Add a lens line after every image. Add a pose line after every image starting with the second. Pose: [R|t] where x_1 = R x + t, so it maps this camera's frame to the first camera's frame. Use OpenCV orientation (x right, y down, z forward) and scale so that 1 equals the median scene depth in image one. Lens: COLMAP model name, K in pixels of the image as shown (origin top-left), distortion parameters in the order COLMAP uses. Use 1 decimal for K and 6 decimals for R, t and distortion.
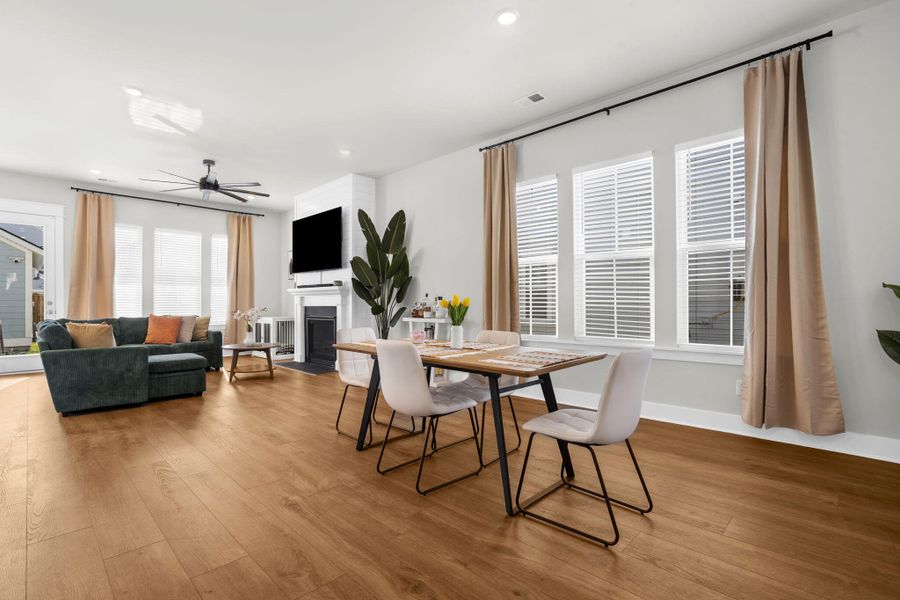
lens RADIAL K [[426.2, 0, 439.6], [0, 426.2, 301.6], [0, 0, 1]] dist [-0.041298, 0.023534]
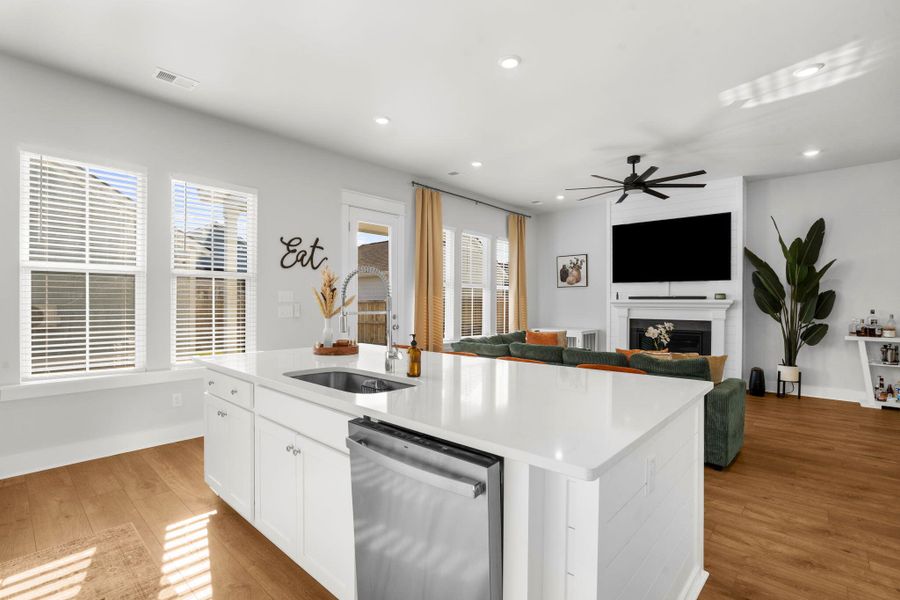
lens RADIAL K [[426.2, 0, 439.6], [0, 426.2, 301.6], [0, 0, 1]] dist [-0.041298, 0.023534]
pose [[0.998879, 0.008004, 0.046664, -0.897580], [-0.008003, 0.999968, -0.000190, -0.026534], [-0.046664, -0.000184, 0.998911, 0.125089]]
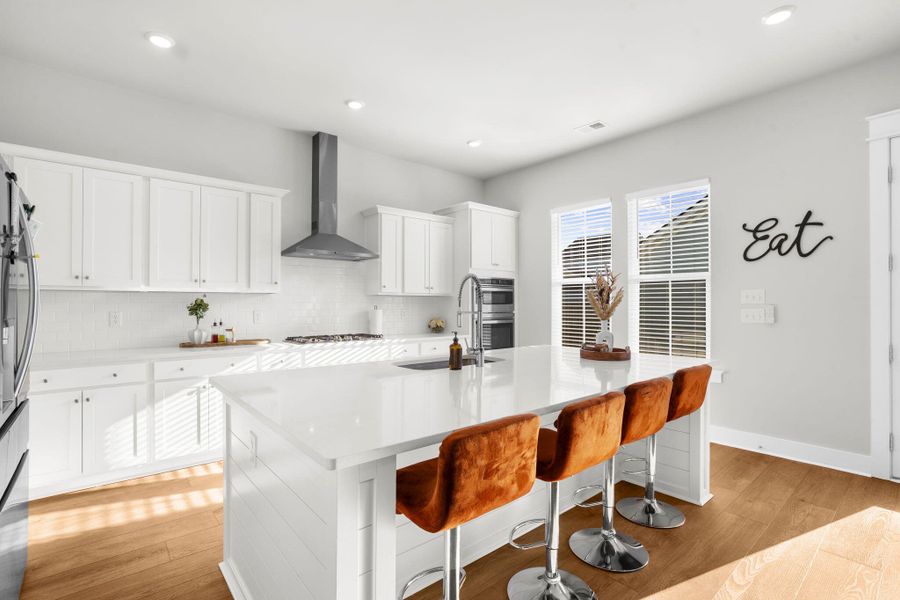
lens RADIAL K [[420.2, 0, 450.0], [0, 420.2, 300.0], [0, 0, 1]] dist [-0.003989, 0.000121]
pose [[-0.077398, -0.004280, -0.996991, -0.531769], [0.003273, 0.999984, -0.004547, -0.027746], [0.996995, -0.003615, -0.077382, 0.491286]]
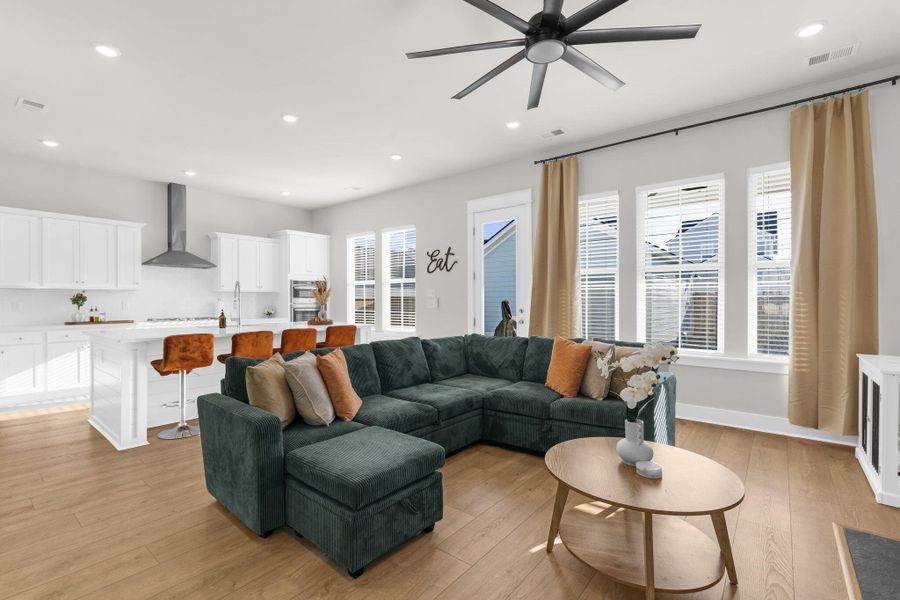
lens RADIAL K [[409.9, 0, 450.0], [0, 409.9, 300.0], [0, 0, 1]] dist [0.000684, 0.000763]
pose [[0.103165, 0.004128, -0.994656, -0.131645], [0.004709, 0.999978, 0.004639, -0.019738], [0.994653, -0.005162, 0.103144, 0.795765]]
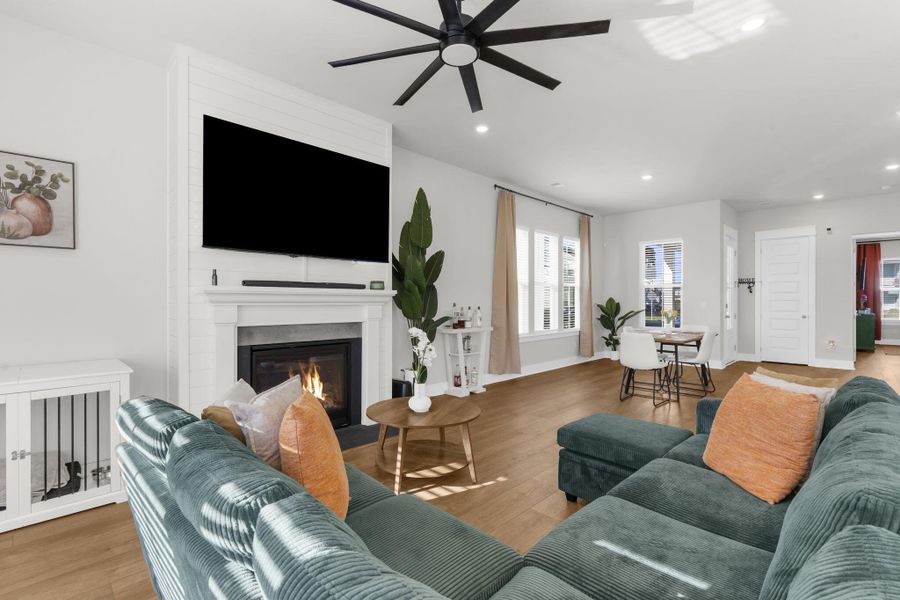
lens RADIAL K [[420.2, 0, 450.0], [0, 420.2, 300.0], [0, 0, 1]] dist [-0.003989, 0.000121]
pose [[-0.019739, 0.008746, 0.999767, -0.877898], [-0.001551, 0.999960, -0.008779, -0.015536], [-0.999804, -0.001724, -0.019725, 0.919757]]
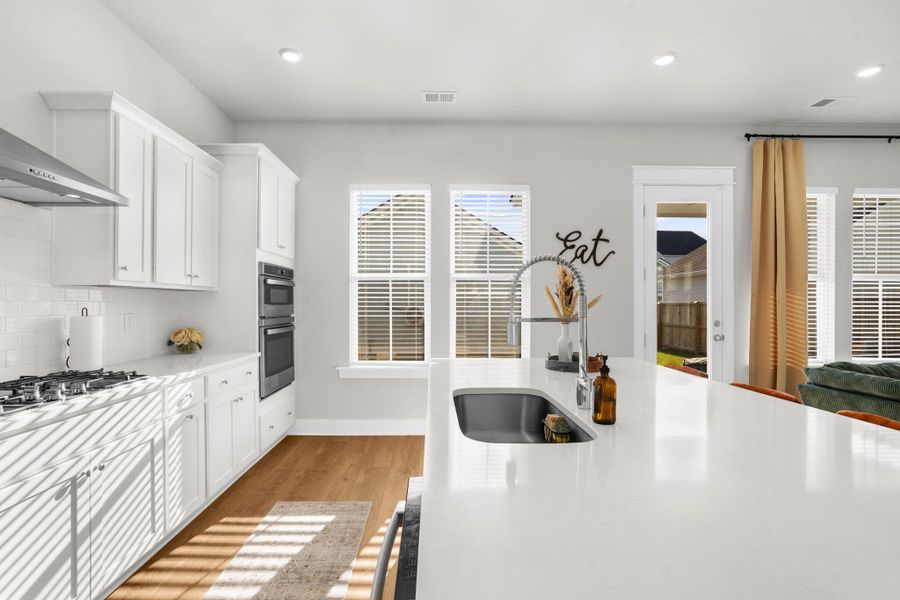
lens RADIAL K [[426.2, 0, 439.6], [0, 426.2, 301.6], [0, 0, 1]] dist [-0.041298, 0.023534]
pose [[0.726795, 0.002896, -0.686848, -0.815110], [-0.002025, 0.999996, 0.002074, -0.028403], [0.686851, -0.000116, 0.726798, 0.251652]]
